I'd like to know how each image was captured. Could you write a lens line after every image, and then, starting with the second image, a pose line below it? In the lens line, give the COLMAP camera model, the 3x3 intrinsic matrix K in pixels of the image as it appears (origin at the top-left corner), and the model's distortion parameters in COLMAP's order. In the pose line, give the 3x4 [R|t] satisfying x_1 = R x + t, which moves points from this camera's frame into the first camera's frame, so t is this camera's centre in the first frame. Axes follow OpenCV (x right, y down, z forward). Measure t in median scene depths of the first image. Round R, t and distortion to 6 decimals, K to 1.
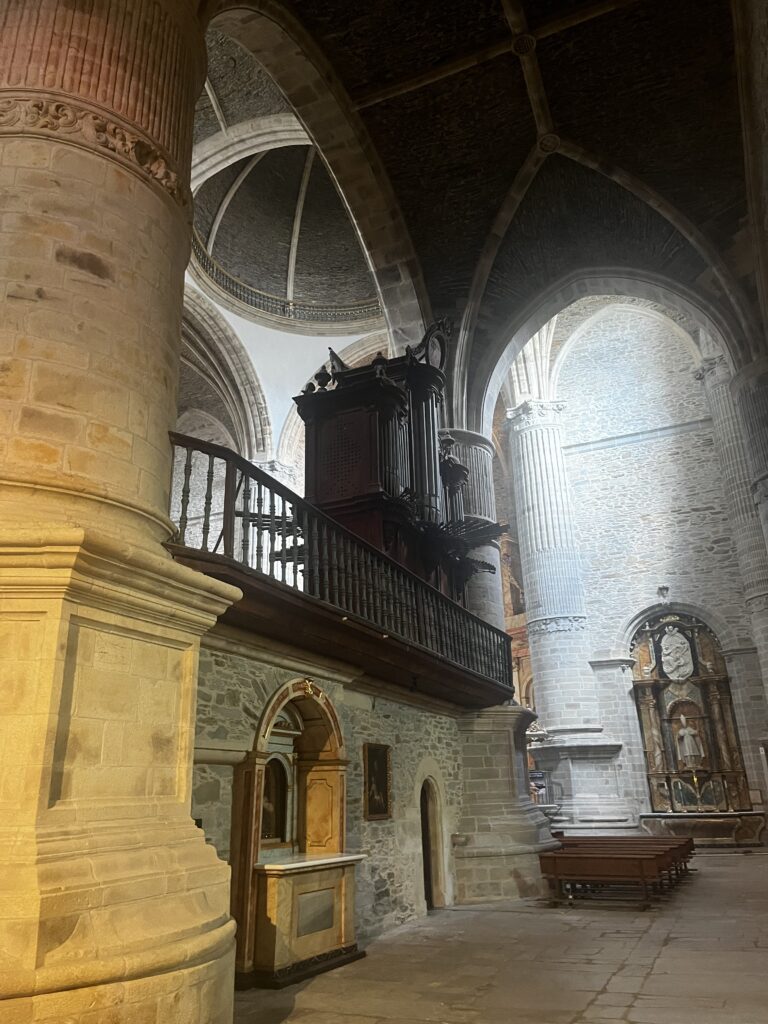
lens RADIAL K [[761.6, 0, 384.0], [0, 761.6, 512.0], [0, 0, 1]] dist [0.090330, -0.131298]
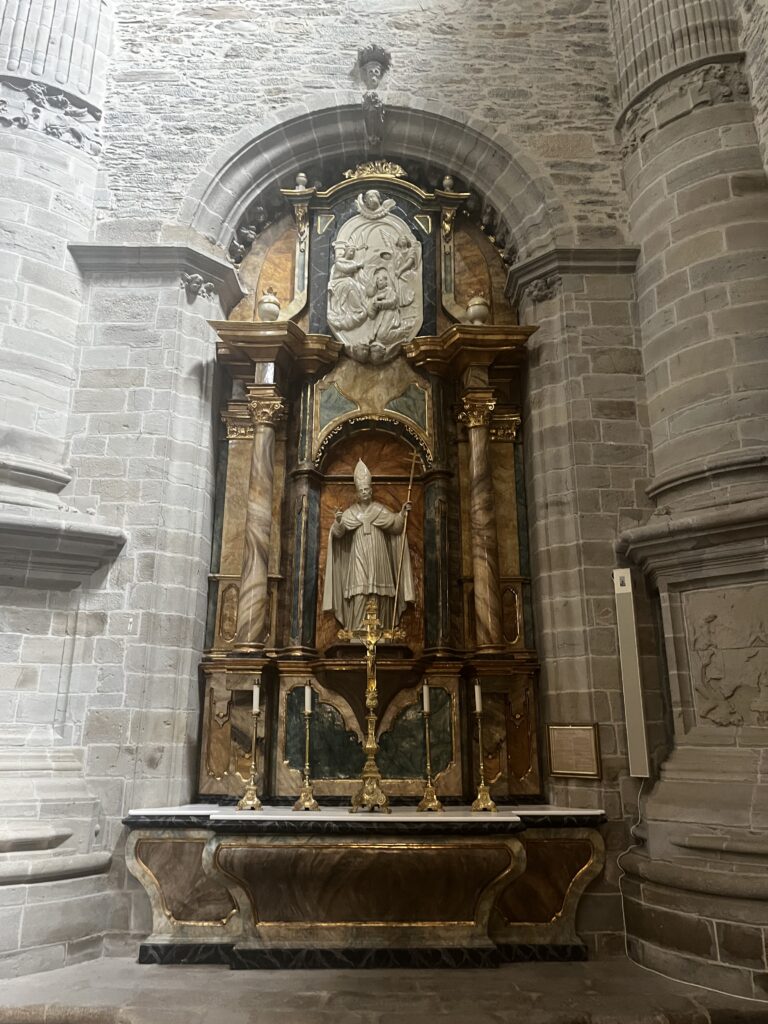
lens RADIAL K [[761.6, 0, 384.0], [0, 761.6, 512.0], [0, 0, 1]] dist [0.090330, -0.131298]
pose [[0.915232, 0.143747, 0.376414, 0.292939], [-0.166201, 0.985703, 0.027683, 0.273761], [-0.367054, -0.087897, 0.926038, 0.740873]]
